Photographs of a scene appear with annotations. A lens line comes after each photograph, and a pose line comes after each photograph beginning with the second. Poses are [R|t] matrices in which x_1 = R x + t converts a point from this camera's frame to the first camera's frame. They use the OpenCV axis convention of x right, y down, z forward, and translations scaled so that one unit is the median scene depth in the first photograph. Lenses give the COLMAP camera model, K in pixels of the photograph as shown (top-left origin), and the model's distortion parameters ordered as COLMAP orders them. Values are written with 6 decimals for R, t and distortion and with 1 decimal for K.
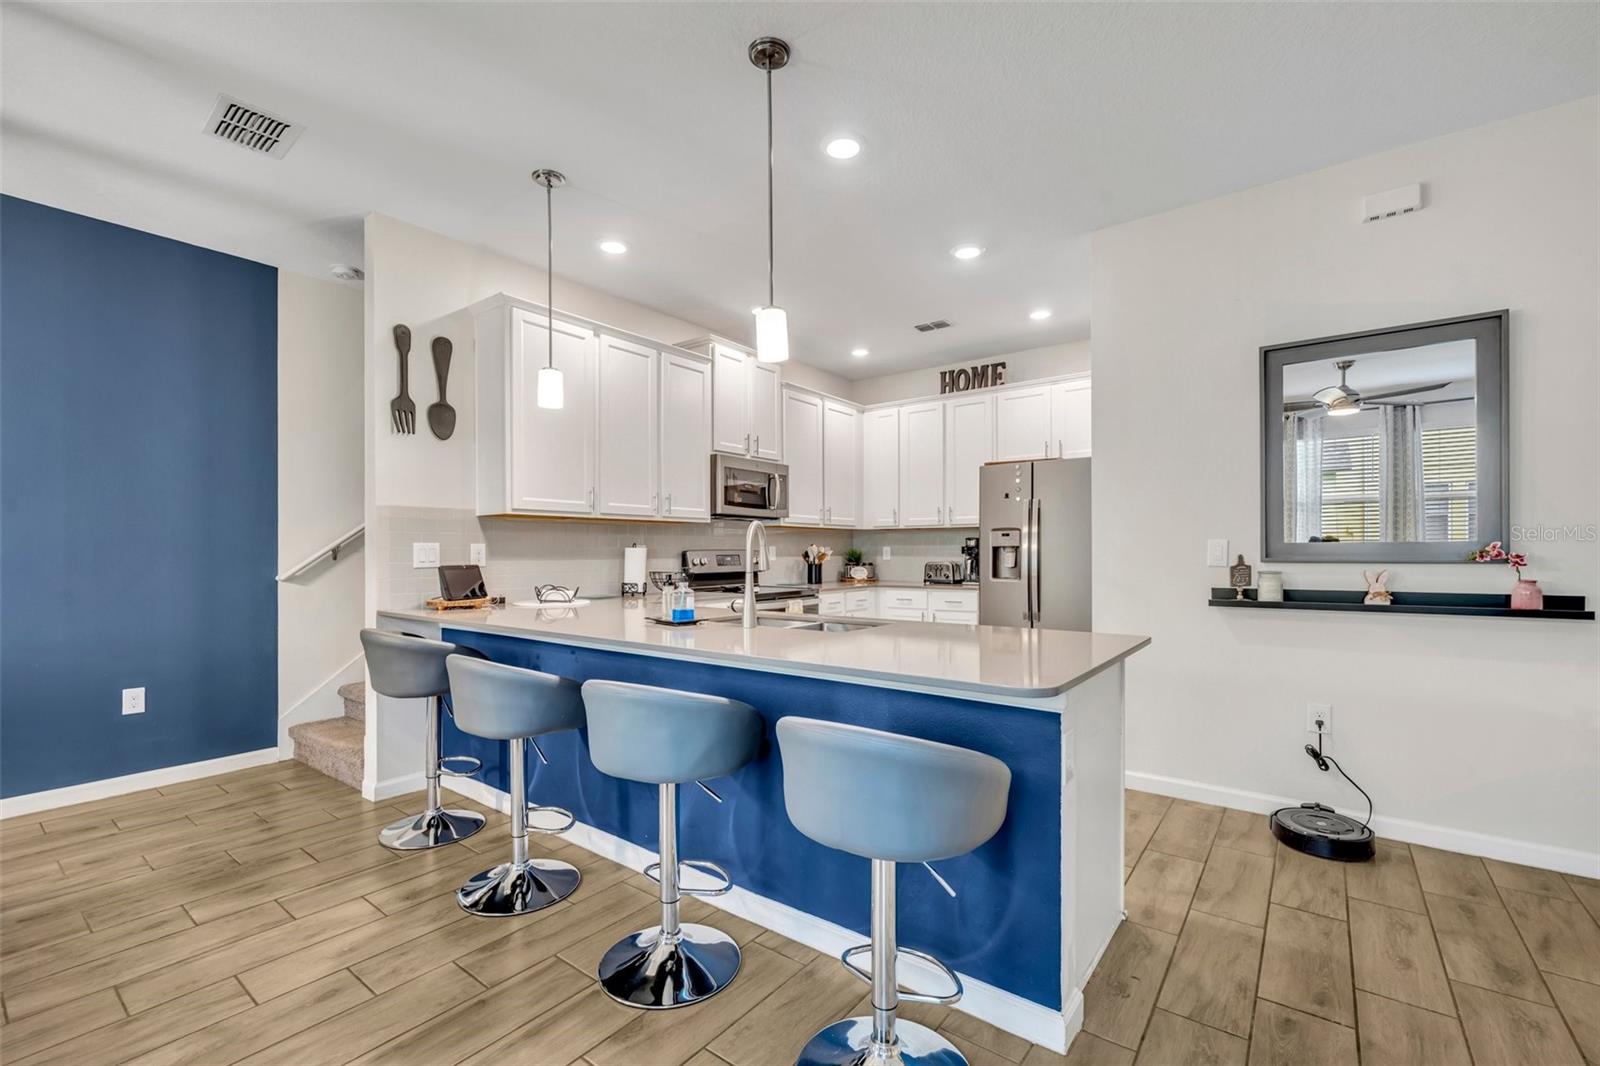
lens RADIAL K [[686.7, 0, 792.0], [0, 686.7, 548.6], [0, 0, 1]] dist [0.001452, 0.000287]
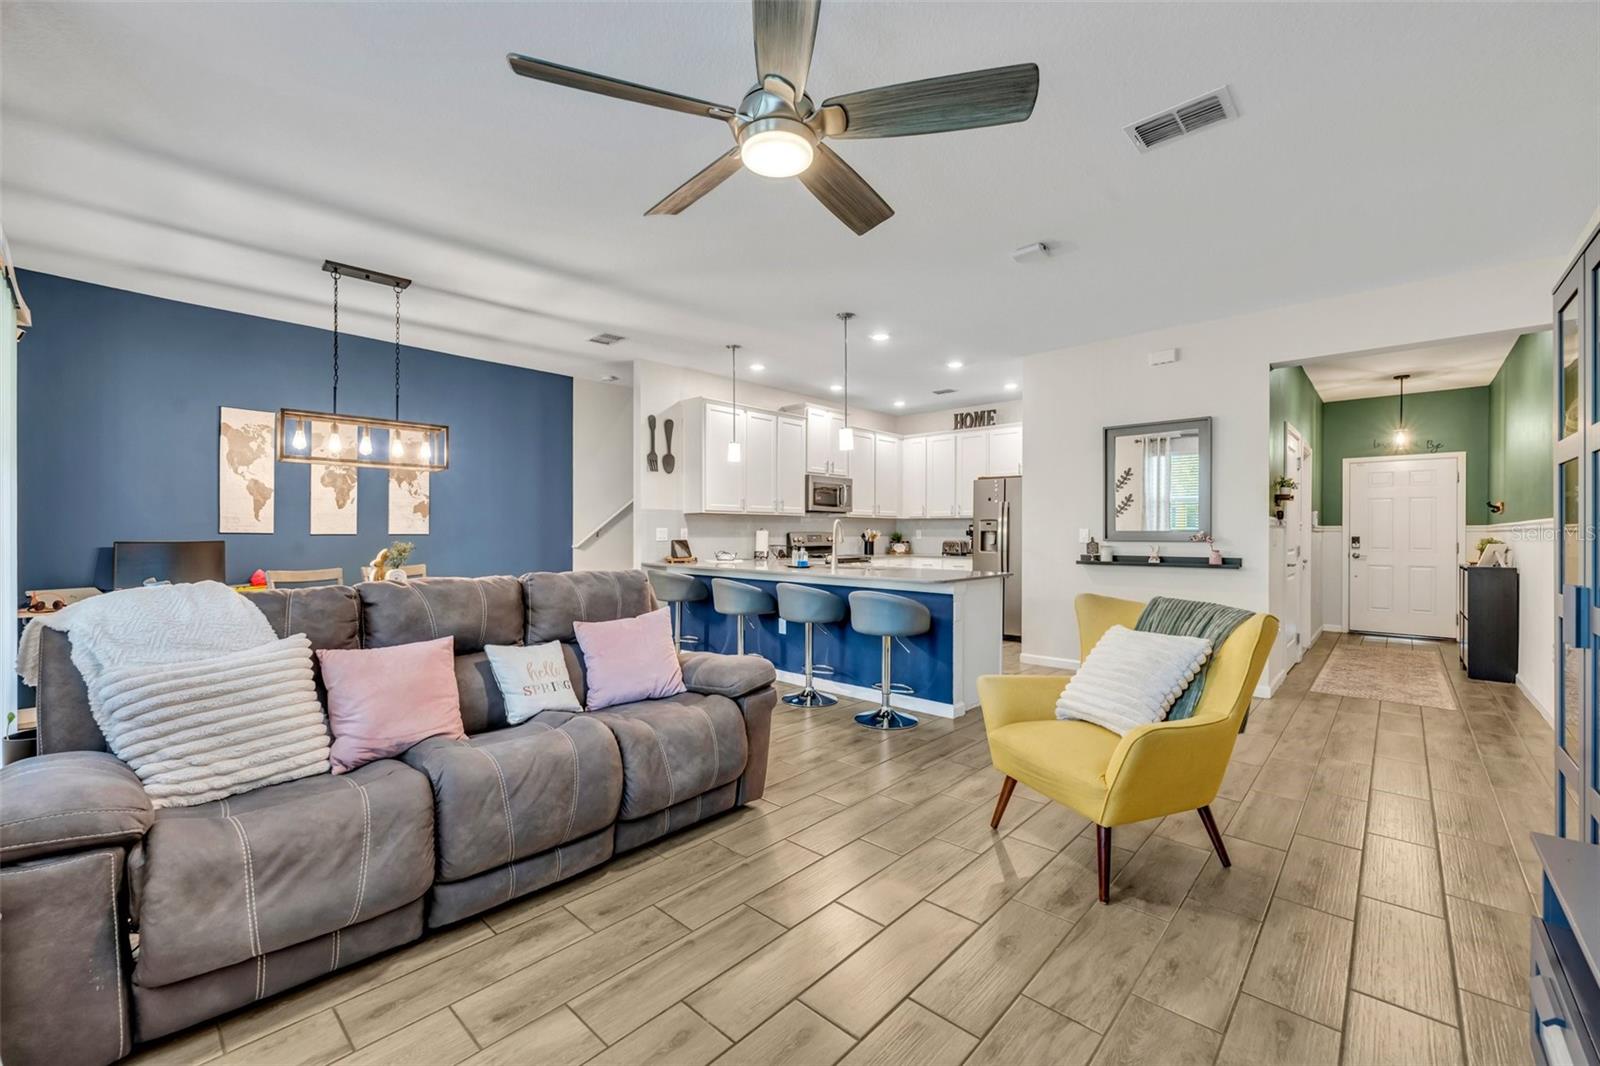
lens RADIAL K [[640.5, 0, 800.0], [0, 640.5, 533.0], [0, 0, 1]] dist [-0.000100, 0.000508]
pose [[0.996416, 0.005693, -0.084401, 0.000114], [-0.005184, 0.999967, 0.006250, -0.005800], [0.084434, -0.005790, 0.996412, -0.537060]]
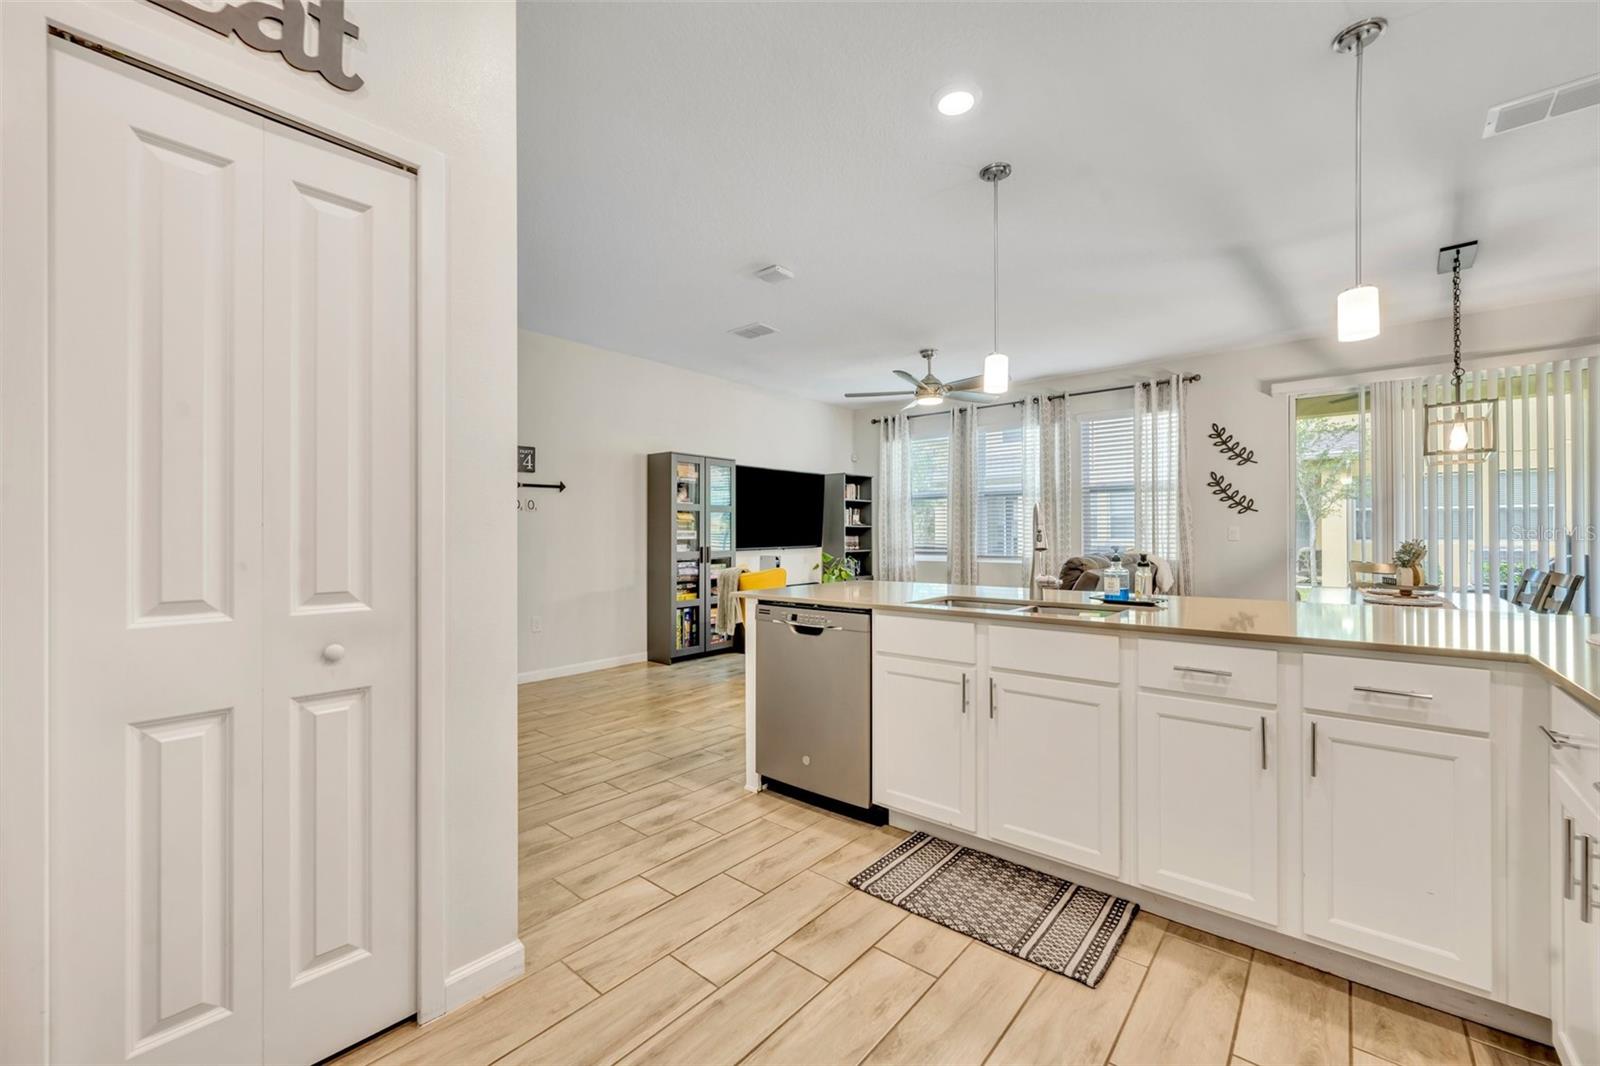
lens RADIAL K [[643.1, 0, 790.2], [0, 643.1, 530.6], [0, 0, 1]] dist [0.000094, -0.000079]
pose [[-0.998394, 0.006536, 0.056265, 0.146996], [0.005864, 0.999910, -0.012100, 0.006792], [-0.056339, -0.011751, -0.998343, 1.093880]]
